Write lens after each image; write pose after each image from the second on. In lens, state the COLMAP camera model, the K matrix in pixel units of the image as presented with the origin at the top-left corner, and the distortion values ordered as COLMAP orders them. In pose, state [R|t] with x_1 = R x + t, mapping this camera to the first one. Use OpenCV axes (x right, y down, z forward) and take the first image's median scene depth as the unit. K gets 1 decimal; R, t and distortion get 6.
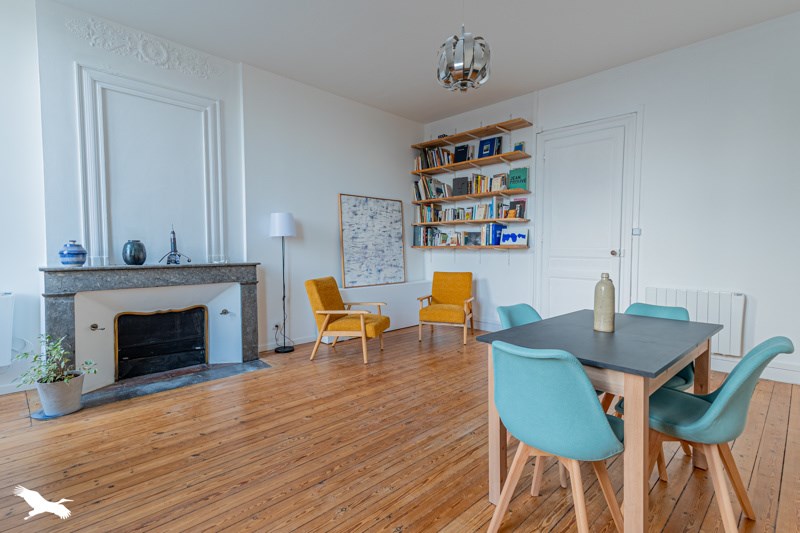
lens RADIAL K [[378.7, 0, 401.6], [0, 378.7, 264.5], [0, 0, 1]] dist [0.023794, 0.000060]
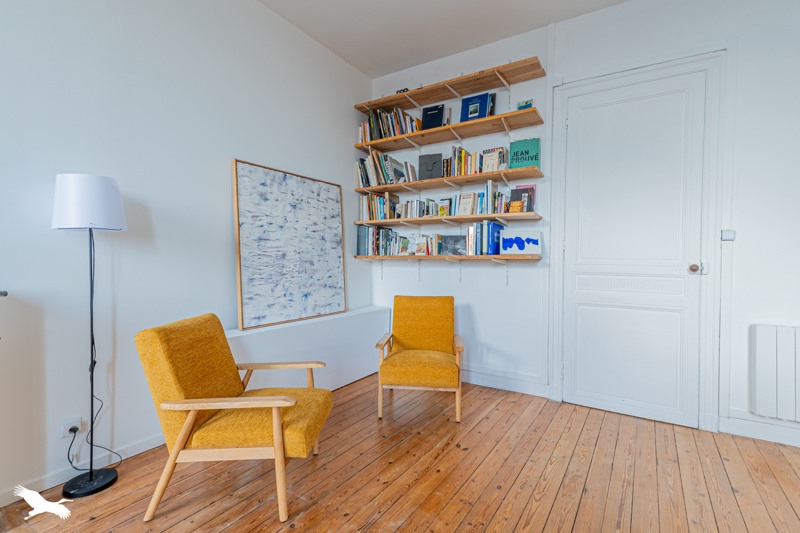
lens RADIAL K [[378.7, 0, 401.6], [0, 378.7, 264.5], [0, 0, 1]] dist [0.023794, 0.000060]
pose [[0.976070, 0.004754, 0.217403, -0.043813], [0.001973, 0.999526, -0.030712, -0.014547], [-0.217446, 0.030406, 0.975599, 0.394521]]
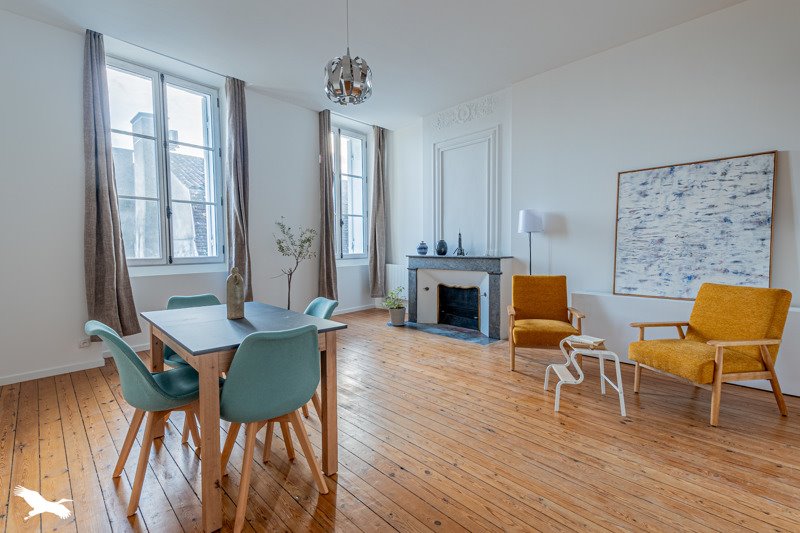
lens RADIAL K [[378.7, 0, 401.6], [0, 378.7, 264.5], [0, 0, 1]] dist [0.023794, 0.000060]
pose [[0.002596, 0.050259, -0.998733, 0.609760], [-0.031844, 0.998234, 0.050151, -0.023284], [0.999489, 0.031674, 0.004192, 0.542041]]
